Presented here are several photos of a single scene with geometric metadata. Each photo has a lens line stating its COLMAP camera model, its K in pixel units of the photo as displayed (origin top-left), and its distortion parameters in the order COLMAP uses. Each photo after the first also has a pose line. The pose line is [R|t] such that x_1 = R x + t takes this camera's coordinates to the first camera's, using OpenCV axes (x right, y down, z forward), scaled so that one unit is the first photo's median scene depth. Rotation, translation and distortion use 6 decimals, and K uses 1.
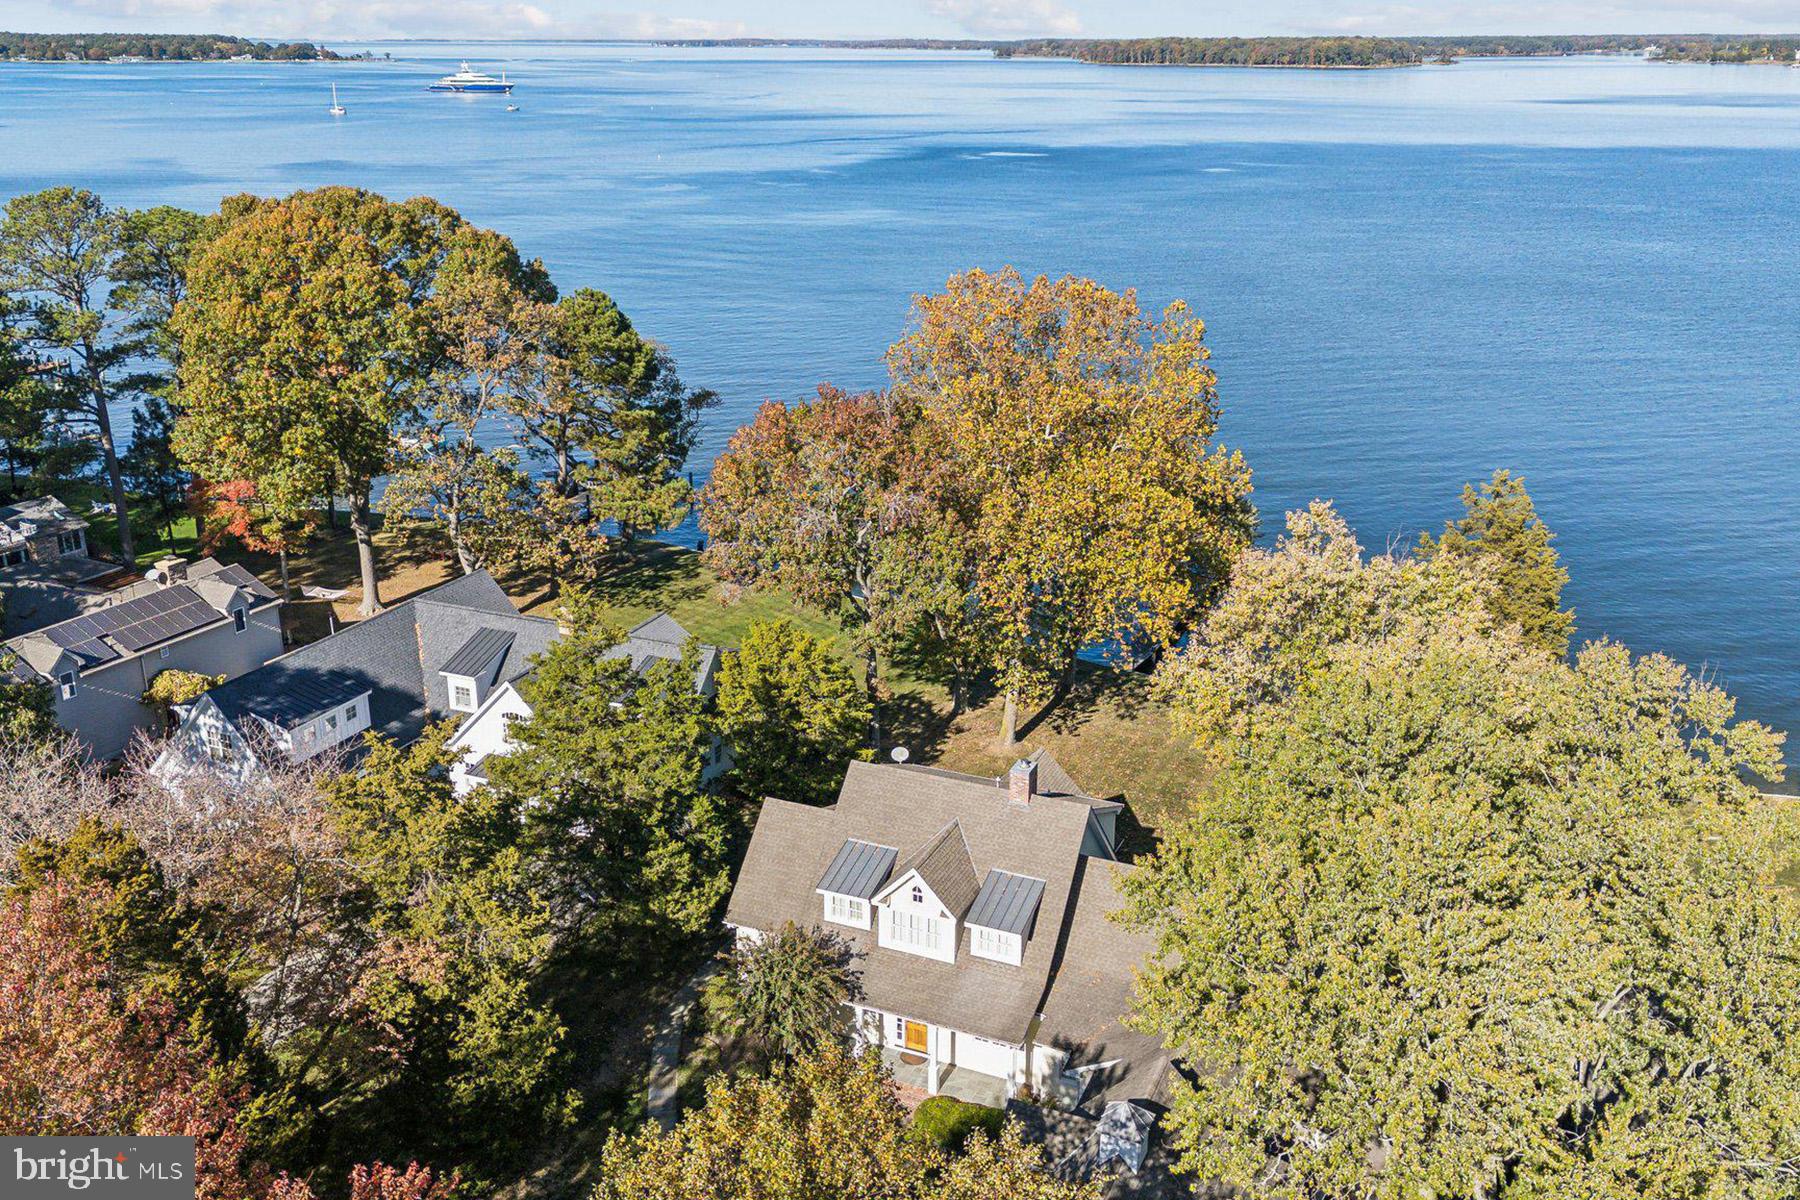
lens RADIAL K [[1571.6, 0, 902.8], [0, 1571.6, 618.4], [0, 0, 1]] dist [0.108471, -0.170448]
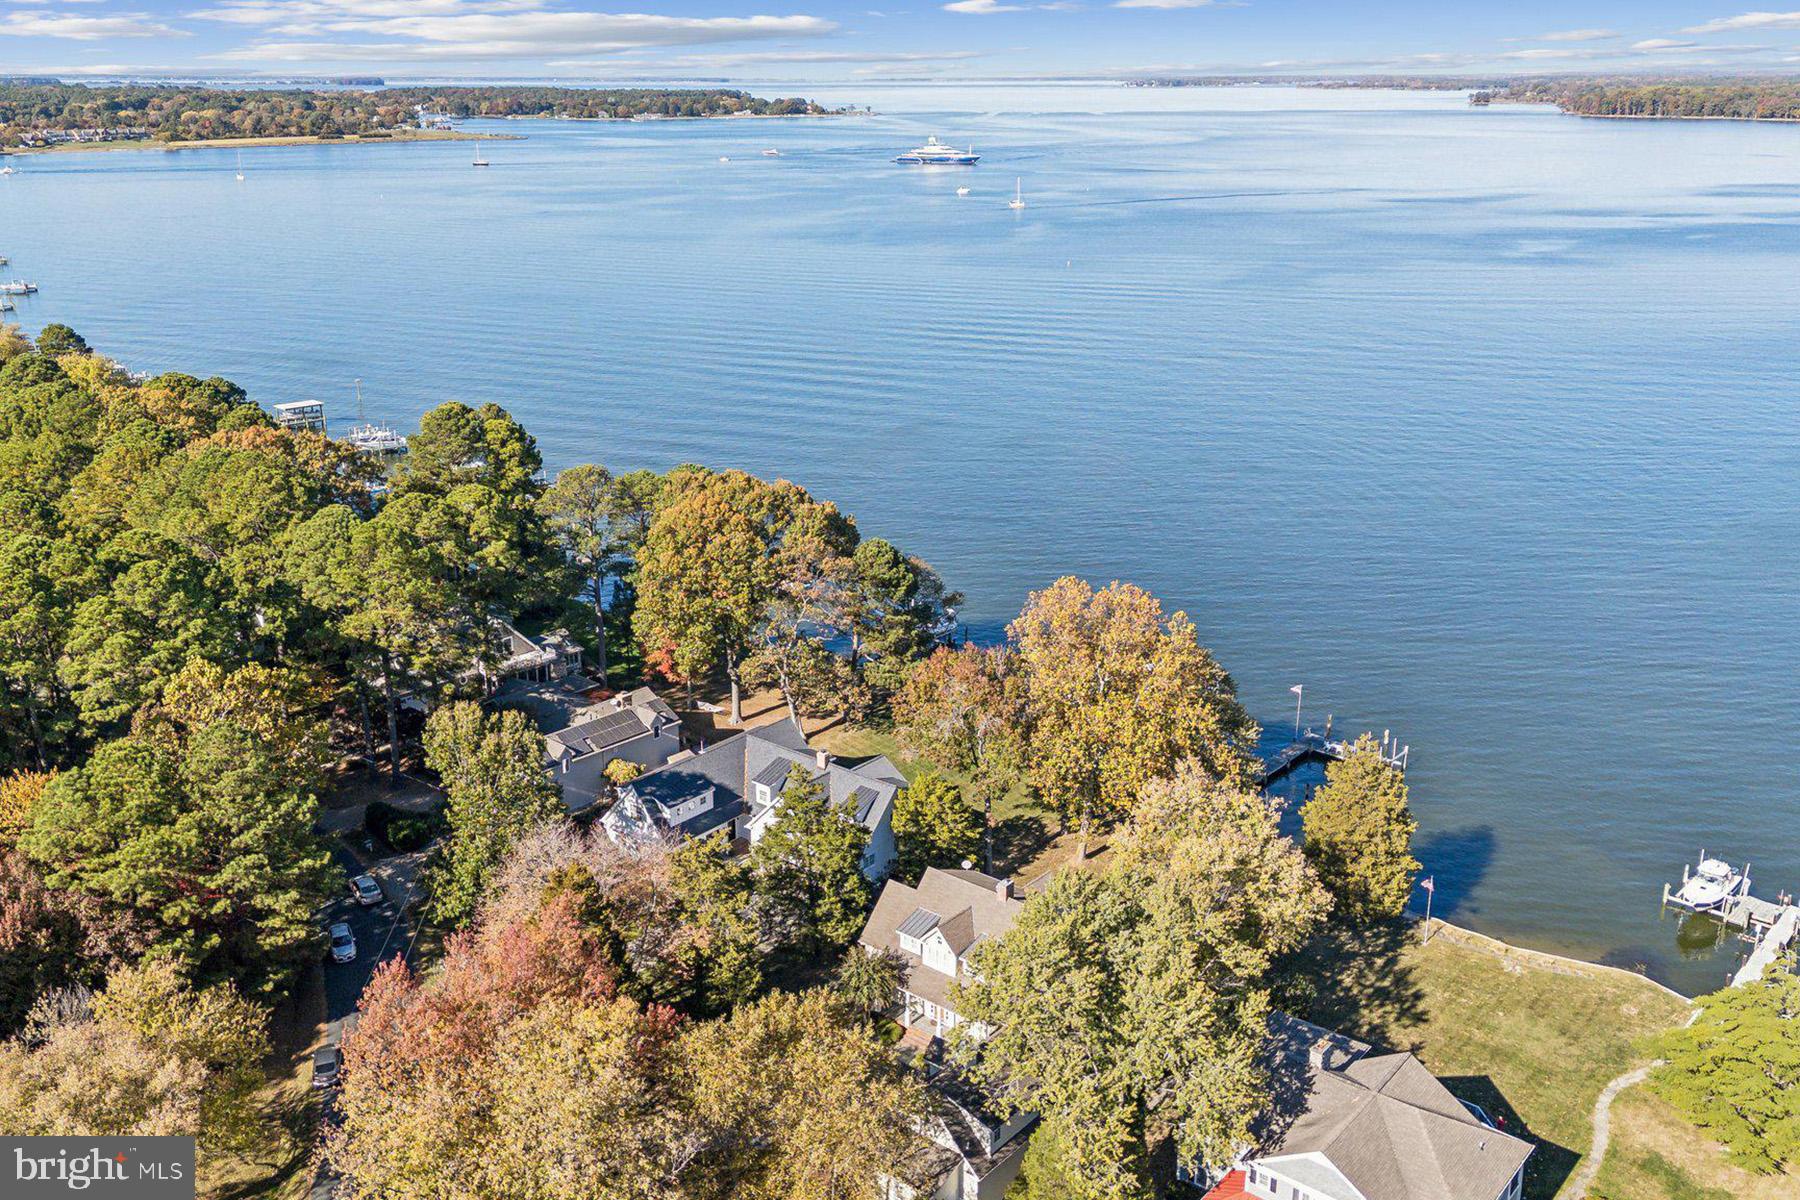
lens RADIAL K [[1571.6, 0, 902.8], [0, 1571.6, 618.4], [0, 0, 1]] dist [0.108471, -0.170448]
pose [[0.961669, 0.084259, -0.260946, 0.341308], [-0.089807, 0.995915, -0.009387, -0.157259], [0.259089, 0.032461, 0.965308, -0.724175]]
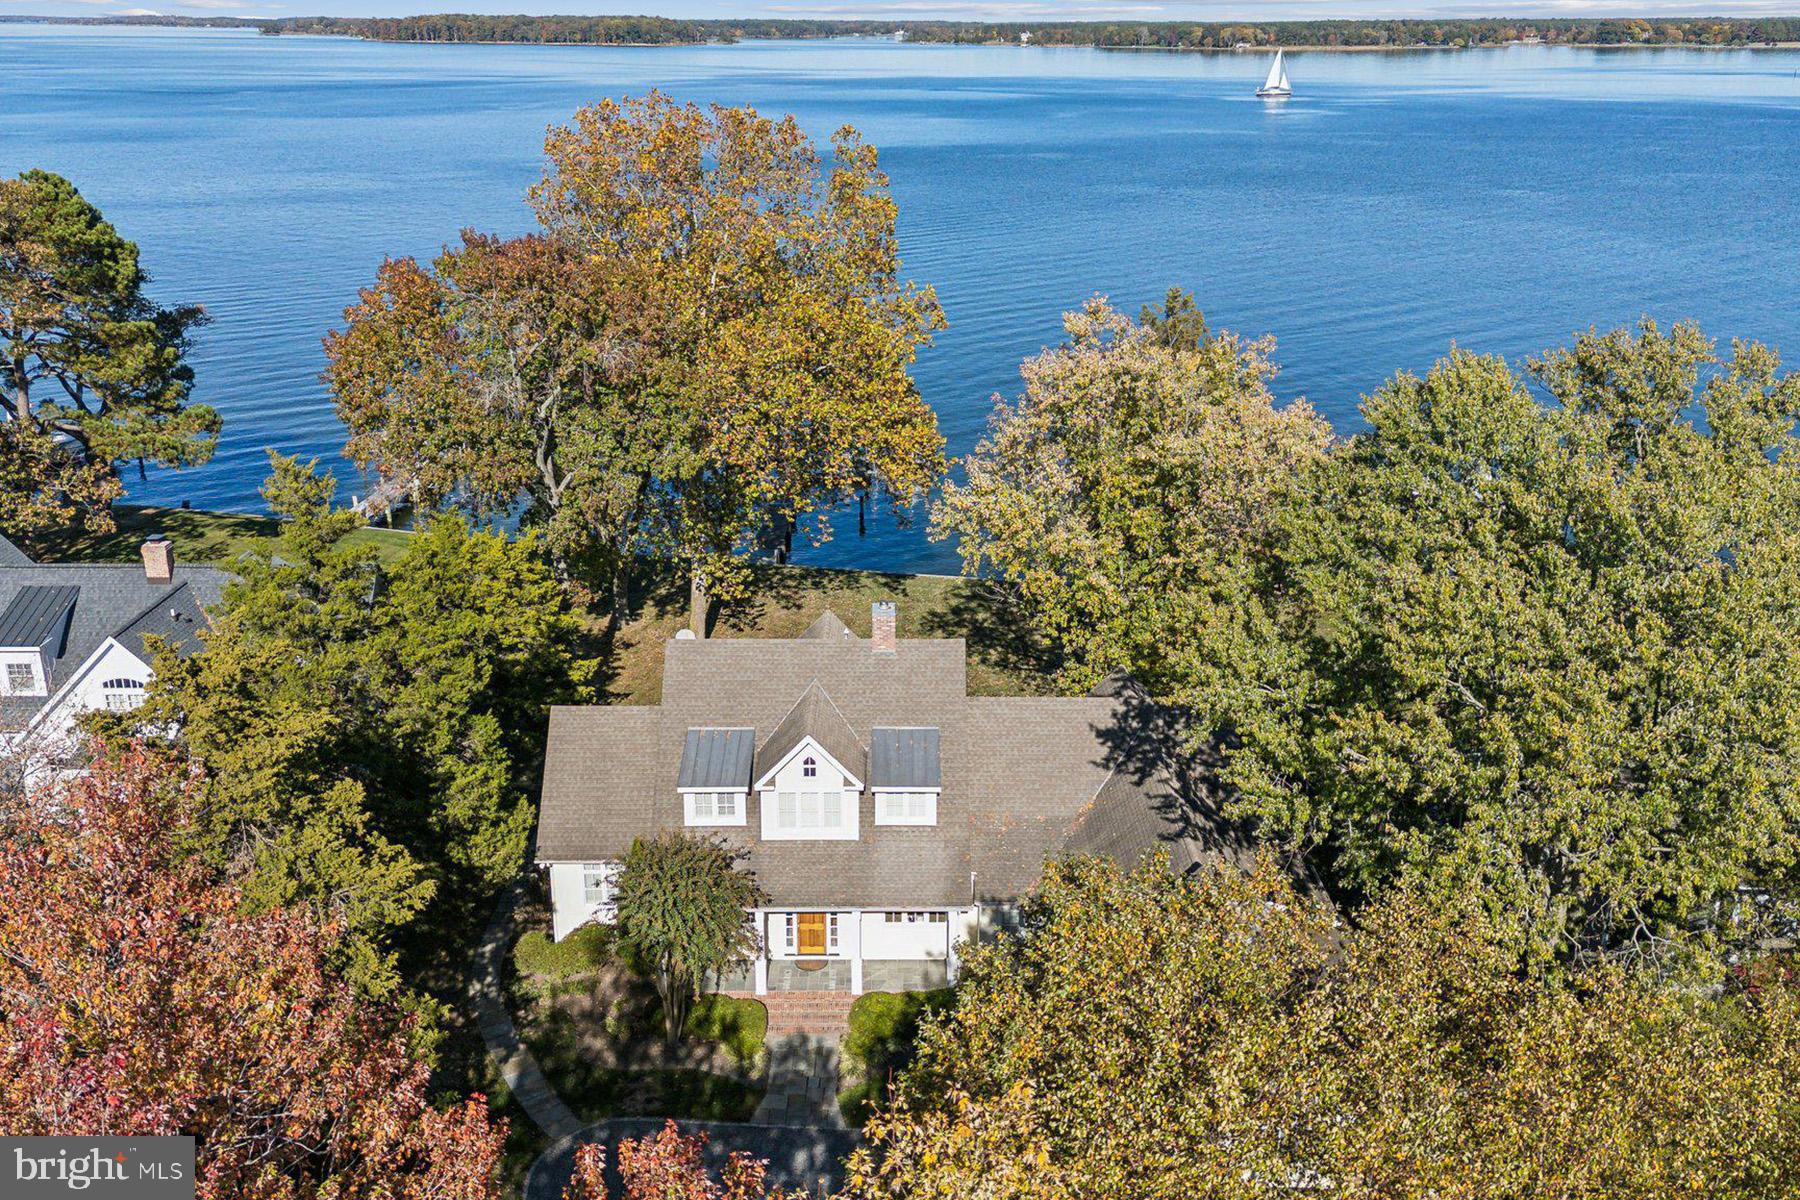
lens RADIAL K [[1571.6, 0, 902.8], [0, 1571.6, 618.4], [0, 0, 1]] dist [0.108471, -0.170448]
pose [[0.913981, -0.140686, 0.380587, -0.191680], [0.136986, 0.989884, 0.036942, 0.054465], [-0.381934, 0.018371, 0.924007, 0.151885]]
